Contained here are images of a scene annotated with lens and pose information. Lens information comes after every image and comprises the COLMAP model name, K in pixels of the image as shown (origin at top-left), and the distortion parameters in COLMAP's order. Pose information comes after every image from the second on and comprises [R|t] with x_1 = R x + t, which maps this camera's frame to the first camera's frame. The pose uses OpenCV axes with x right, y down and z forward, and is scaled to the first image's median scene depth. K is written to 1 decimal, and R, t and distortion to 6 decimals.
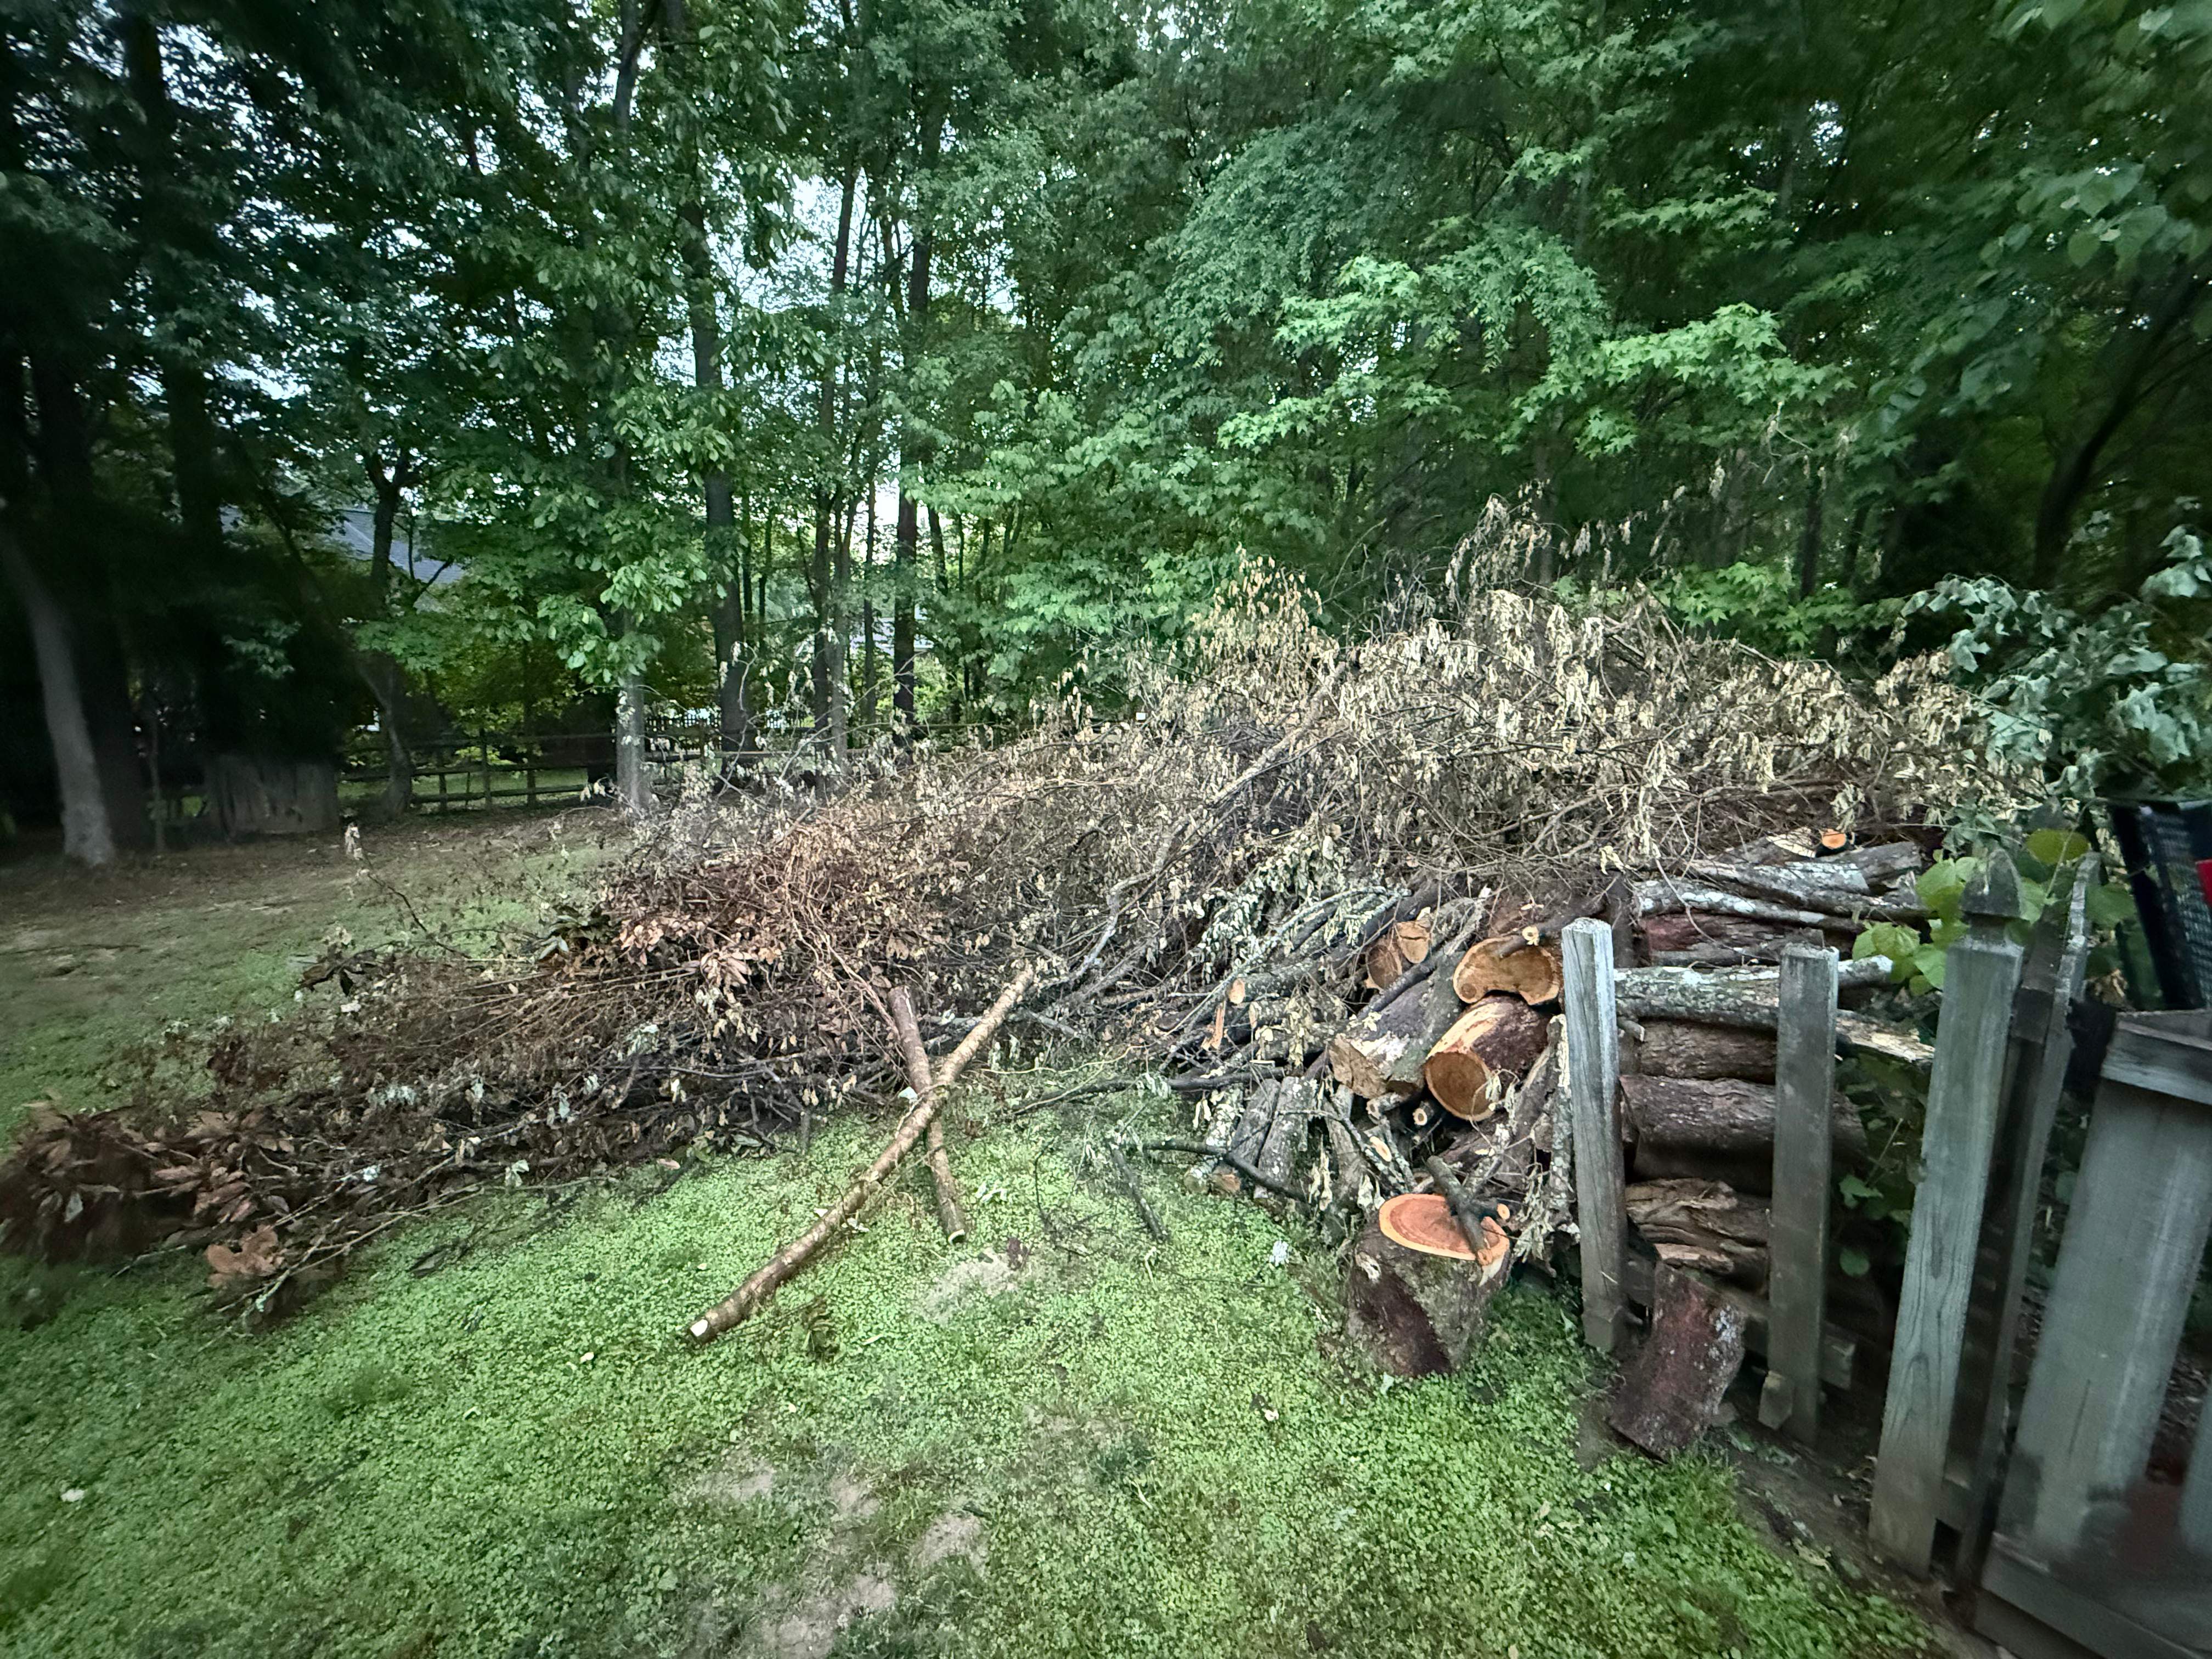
lens RADIAL K [[893.6, 0, 1106.9], [0, 893.6, 827.6], [0, 0, 1]] dist [-0.000506, -0.000022]
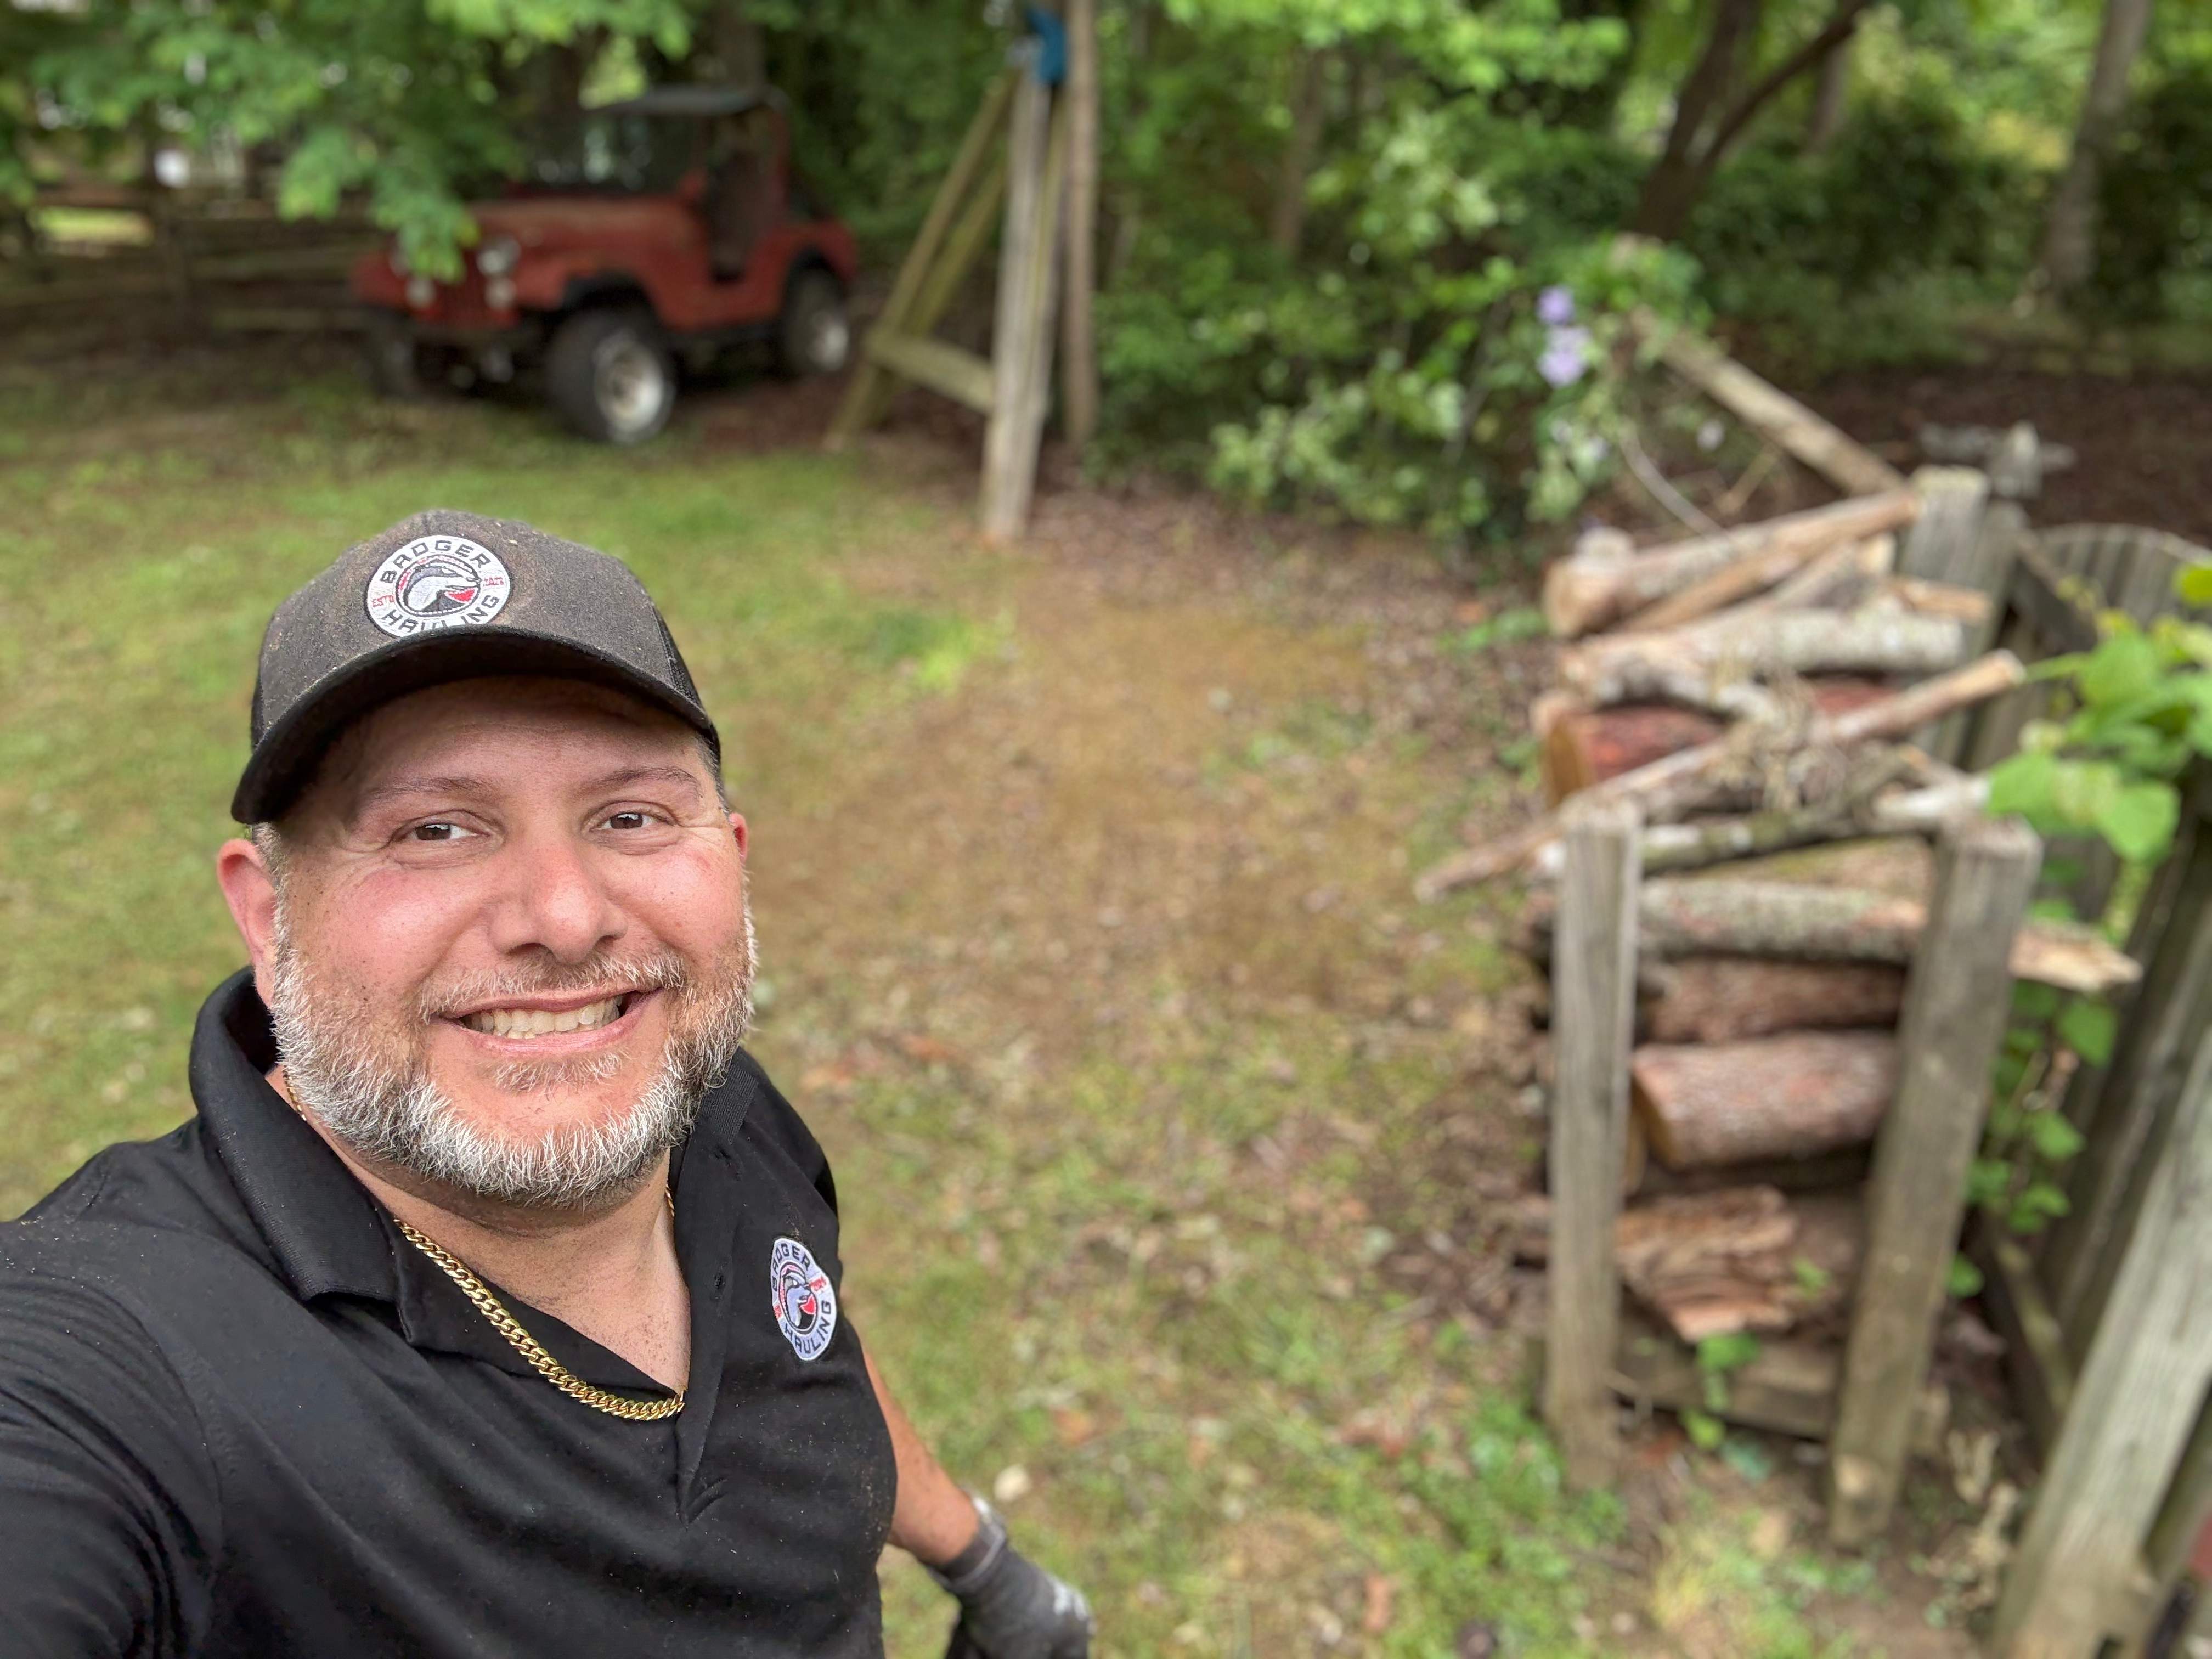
lens RADIAL K [[1557.8, 0, 1105.6], [0, 1557.8, 834.4], [0, 0, 1]] dist [0.006325, -0.014905]
pose [[0.841999, -0.205646, 0.498746, -0.150110], [0.050674, 0.950557, 0.306388, -0.171107], [-0.537094, -0.232705, 0.810789, 0.454256]]
